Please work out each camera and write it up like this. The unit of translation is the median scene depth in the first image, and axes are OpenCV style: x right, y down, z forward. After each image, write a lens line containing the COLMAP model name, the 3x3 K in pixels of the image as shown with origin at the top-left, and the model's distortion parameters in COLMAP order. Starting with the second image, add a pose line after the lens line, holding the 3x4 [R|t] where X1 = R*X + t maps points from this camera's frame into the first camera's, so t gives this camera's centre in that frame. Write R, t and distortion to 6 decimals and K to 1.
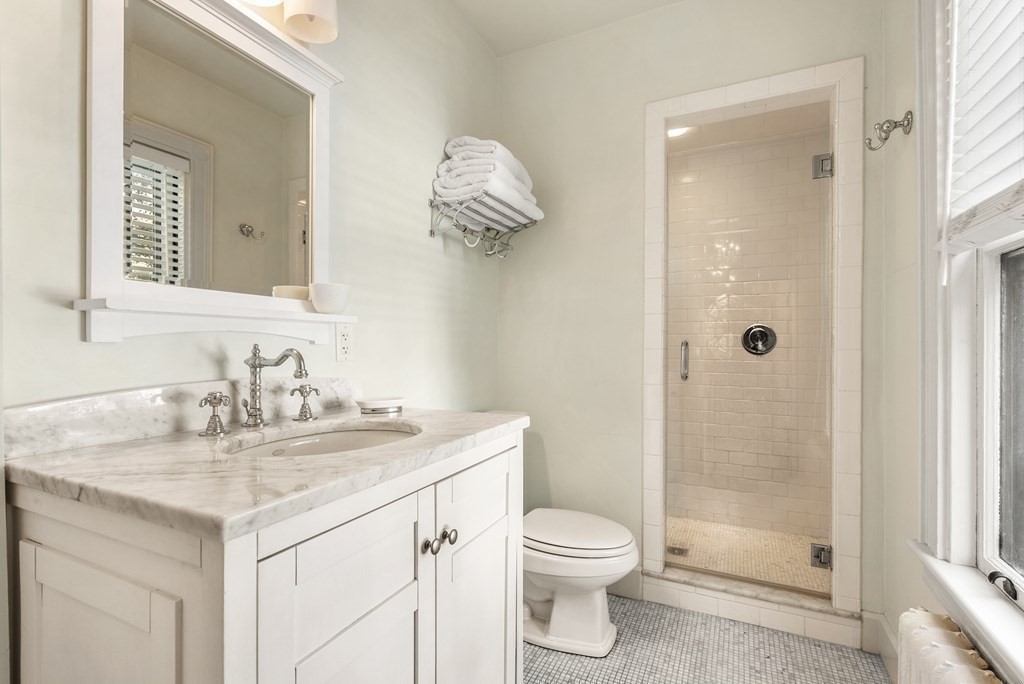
lens RADIAL K [[468.9, 0, 513.3], [0, 468.9, 344.2], [0, 0, 1]] dist [-0.002102, 0.000133]
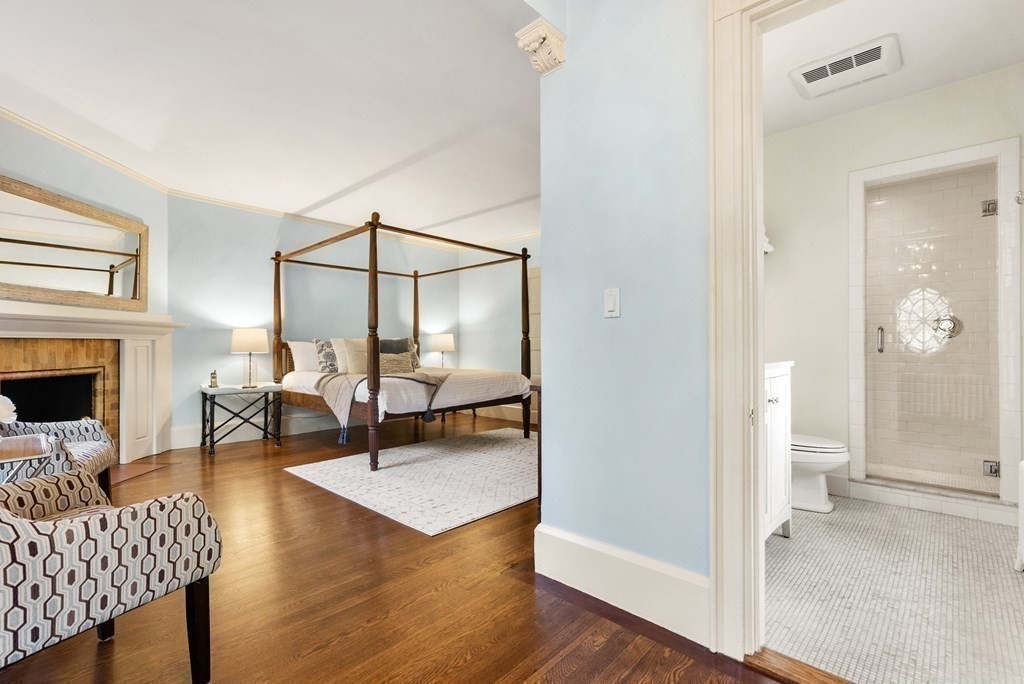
lens RADIAL K [[468.9, 0, 511.0], [0, 468.9, 342.6], [0, 0, 1]] dist [-0.002102, 0.000133]
pose [[0.954604, -0.005634, -0.297824, -0.335432], [0.003625, 0.999967, -0.007298, 0.053553], [0.297855, 0.005887, 0.954593, -0.827390]]
